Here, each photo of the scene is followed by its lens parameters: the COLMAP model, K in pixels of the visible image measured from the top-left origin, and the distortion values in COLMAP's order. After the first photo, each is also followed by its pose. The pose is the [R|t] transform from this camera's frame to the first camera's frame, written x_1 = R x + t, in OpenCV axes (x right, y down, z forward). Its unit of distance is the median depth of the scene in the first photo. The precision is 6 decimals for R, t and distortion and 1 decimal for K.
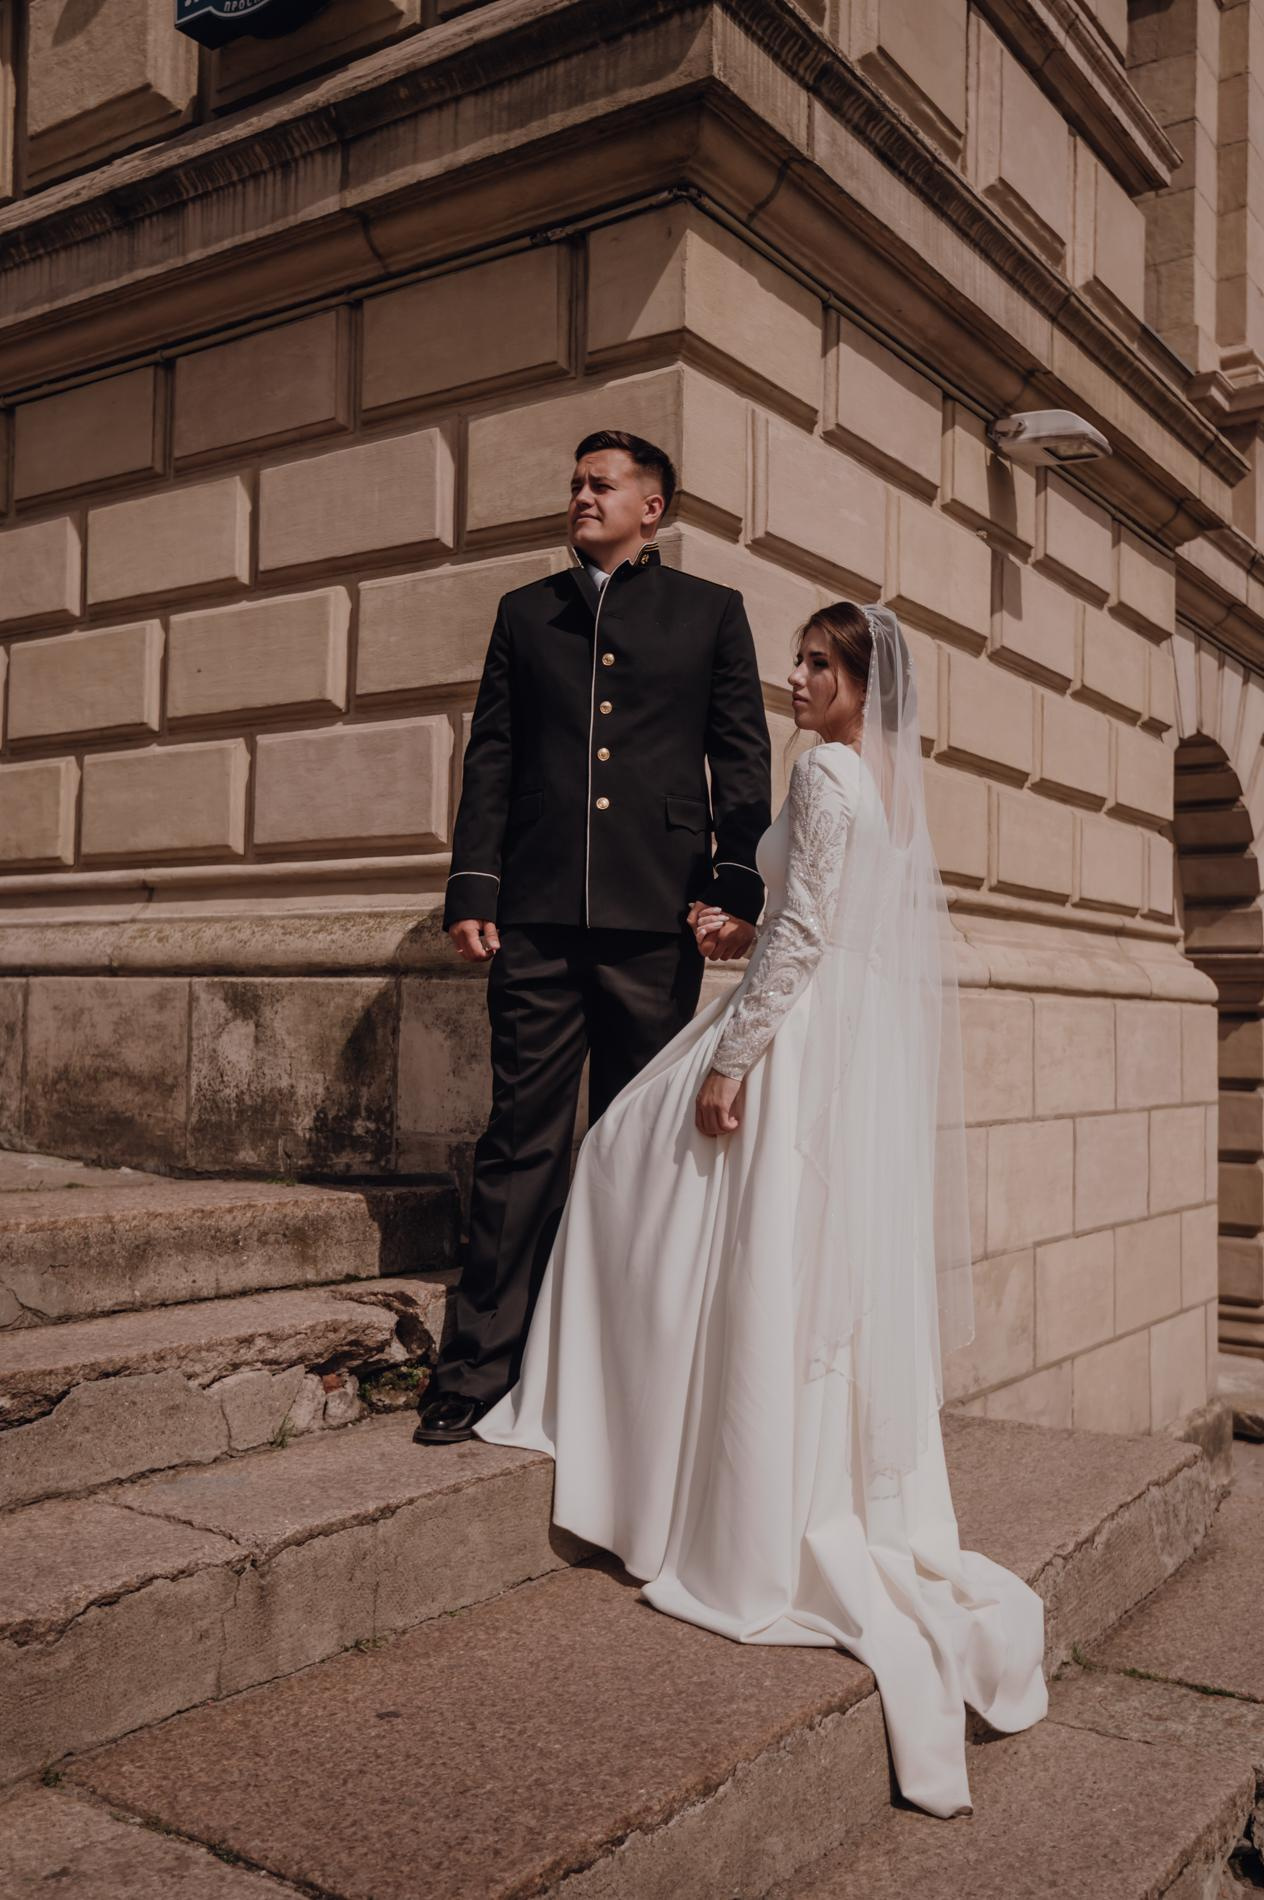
lens RADIAL K [[1702.1, 0, 632.0], [0, 1702.1, 950.0], [0, 0, 1]] dist [0.073253, -0.000212]
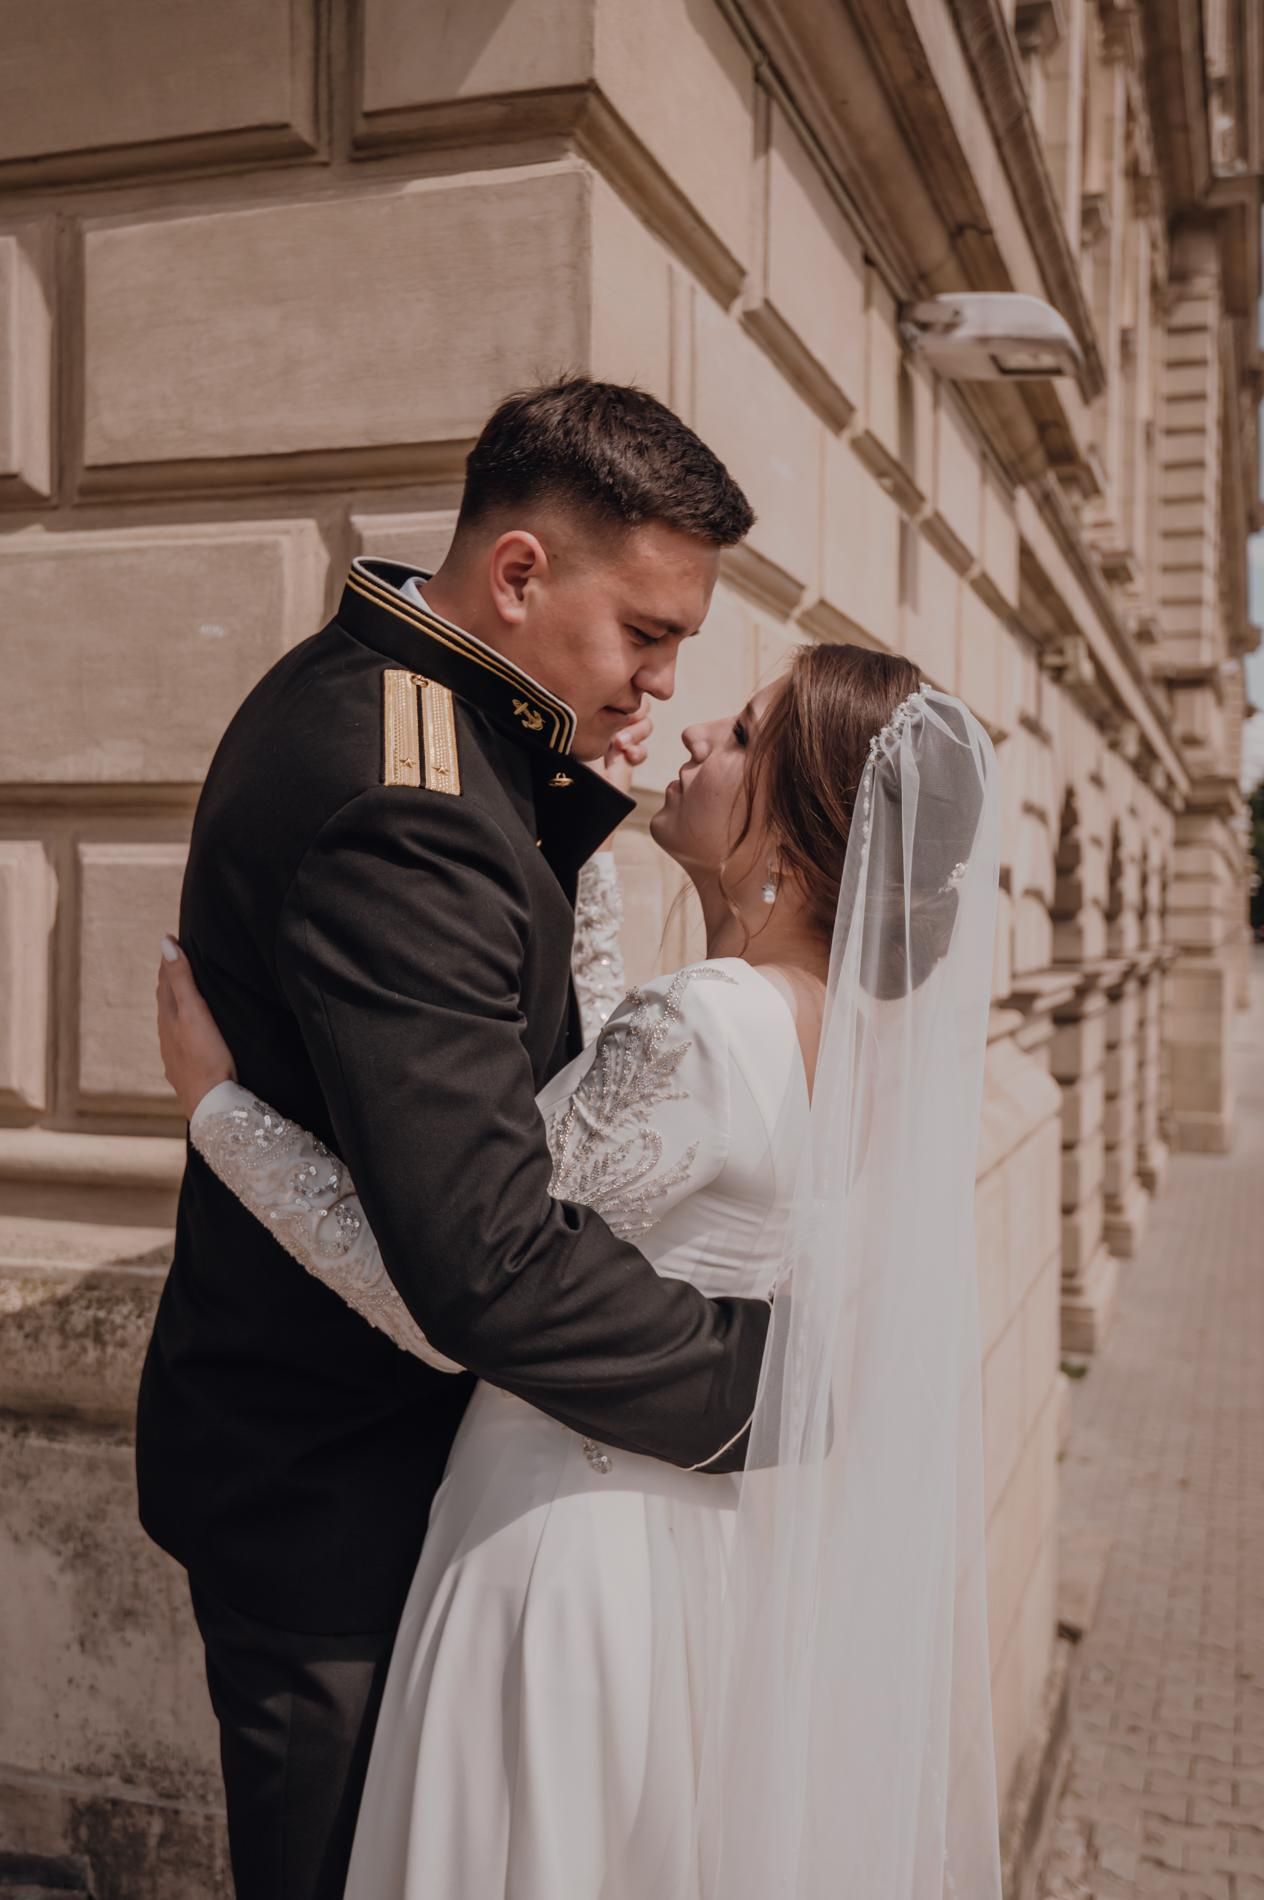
lens RADIAL K [[1899.3, 0, 632.0], [0, 1899.3, 950.0], [0, 0, 1]] dist [0.051814, -0.004526]
pose [[0.962497, -0.007406, 0.271191, -0.094161], [-0.009010, 0.998203, 0.059238, -0.141306], [-0.271143, -0.059460, 0.960701, 0.432804]]
